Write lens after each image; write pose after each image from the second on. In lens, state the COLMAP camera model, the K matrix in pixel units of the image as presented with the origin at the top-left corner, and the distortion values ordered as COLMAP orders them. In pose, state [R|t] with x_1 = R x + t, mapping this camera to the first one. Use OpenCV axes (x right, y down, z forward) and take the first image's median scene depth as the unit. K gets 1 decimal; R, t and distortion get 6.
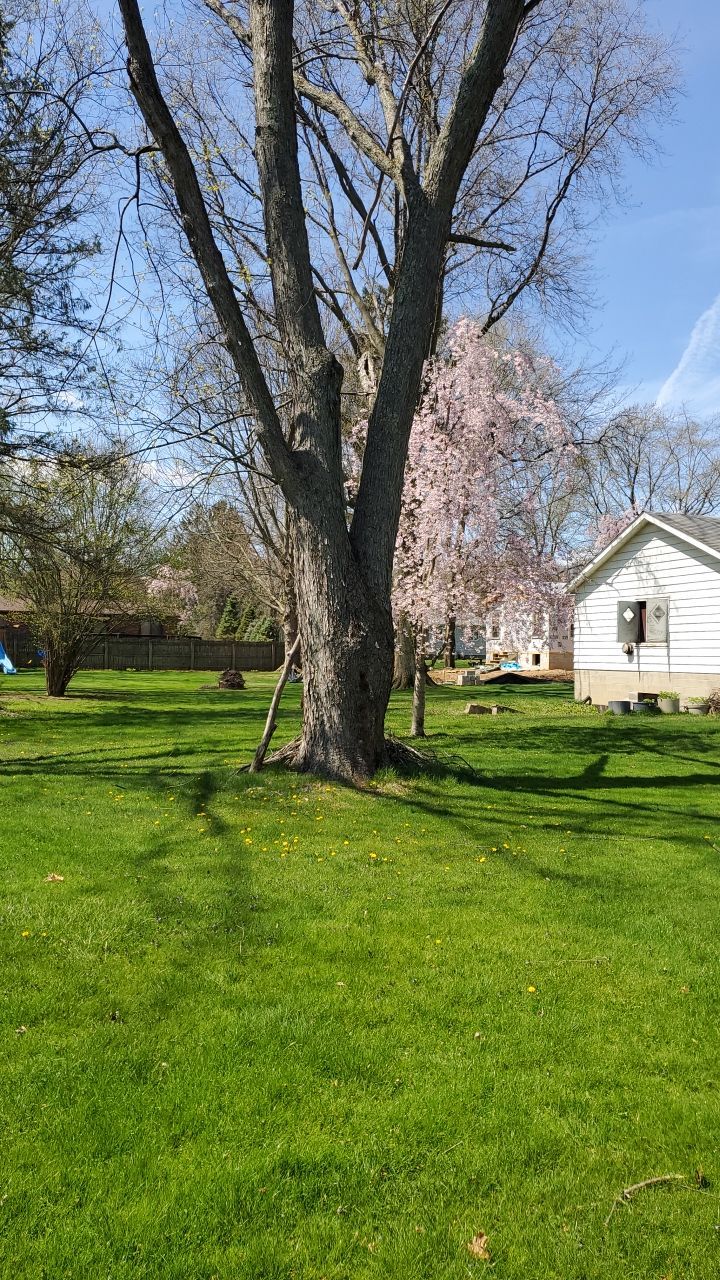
lens RADIAL K [[987.4, 0, 342.5], [0, 987.4, 630.5], [0, 0, 1]] dist [0.053868, -0.057200]
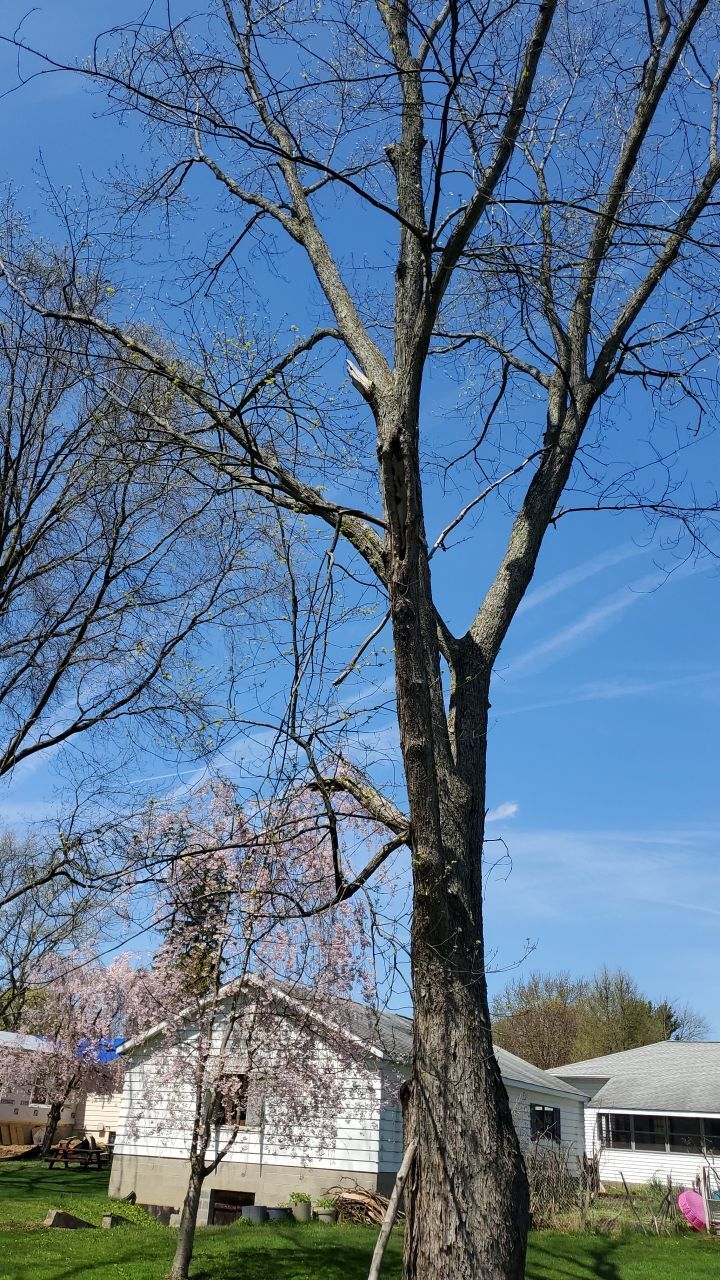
lens RADIAL K [[987.4, 0, 362.2], [0, 987.4, 640.5], [0, 0, 1]] dist [0.053868, -0.057200]
pose [[0.733483, 0.322851, 0.598139, -0.648728], [-0.054105, 0.904934, -0.422099, -0.022366], [-0.677551, 0.277240, 0.681221, 0.435129]]
